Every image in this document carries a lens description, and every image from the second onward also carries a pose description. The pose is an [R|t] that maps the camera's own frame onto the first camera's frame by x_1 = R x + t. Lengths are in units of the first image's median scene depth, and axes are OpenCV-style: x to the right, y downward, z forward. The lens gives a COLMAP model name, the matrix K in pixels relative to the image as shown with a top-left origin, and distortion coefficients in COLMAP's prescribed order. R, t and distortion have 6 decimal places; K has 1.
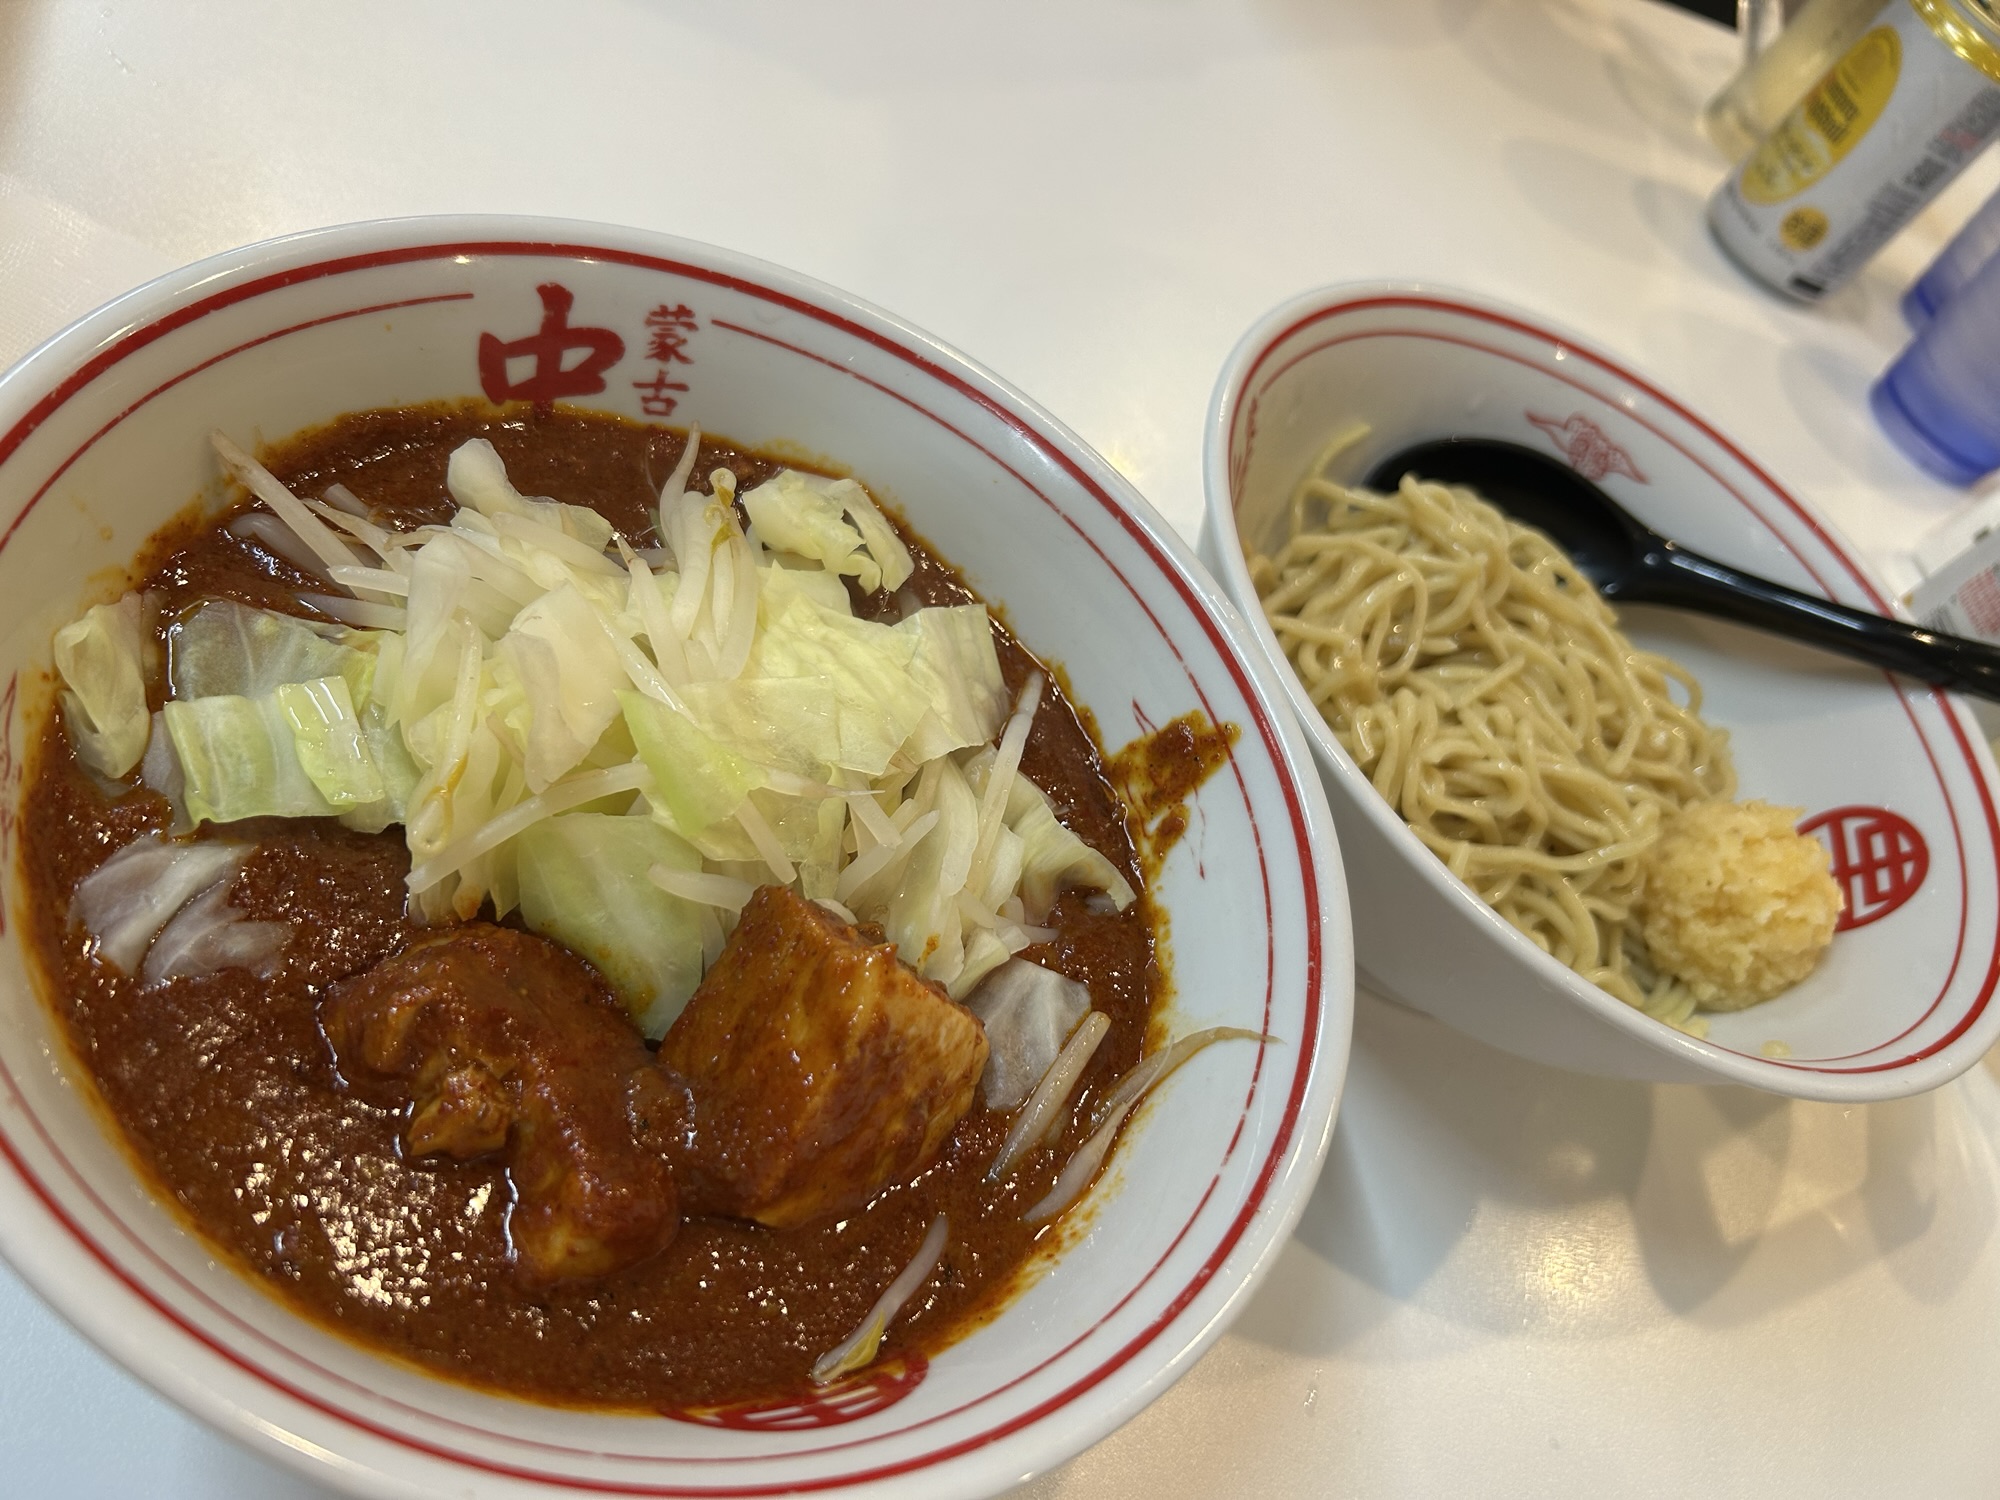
lens RADIAL K [[1623.9, 0, 997.3], [0, 1623.9, 750.7], [0, 0, 1]] dist [-0.004201, -0.013345]
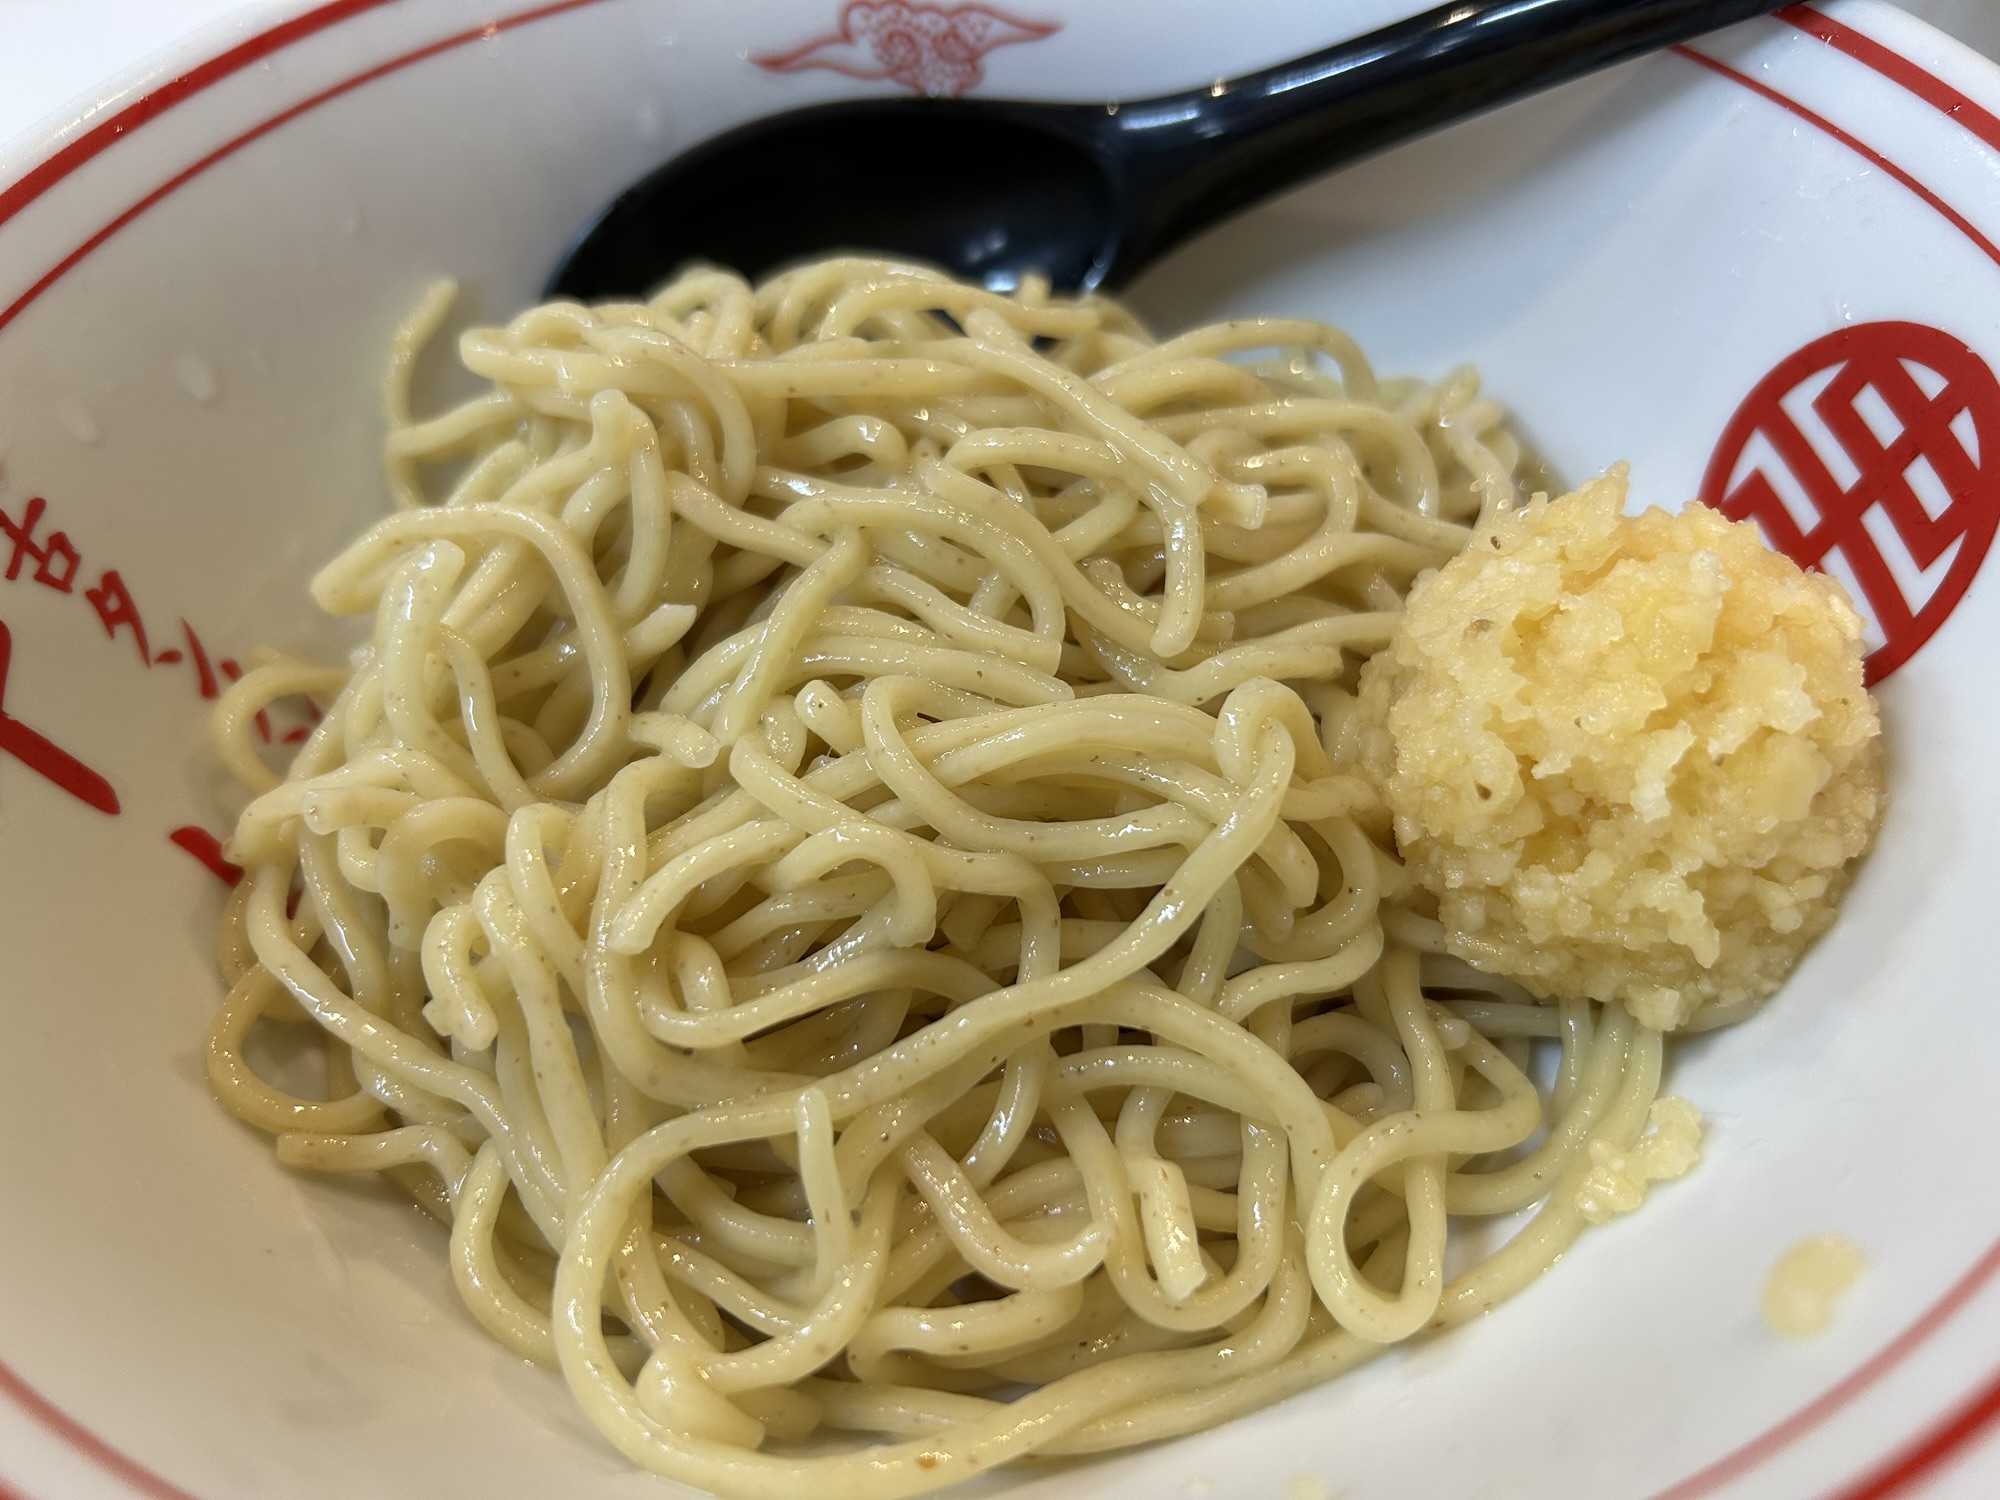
lens RADIAL K [[1623.9, 0, 1017.3], [0, 1623.9, 750.3], [0, 0, 1]] dist [-0.004201, -0.013345]
pose [[0.826321, -0.546062, -0.137873, 0.405597], [0.546593, 0.836564, -0.037383, 0.029113], [0.135753, -0.044470, 0.989744, 0.613174]]
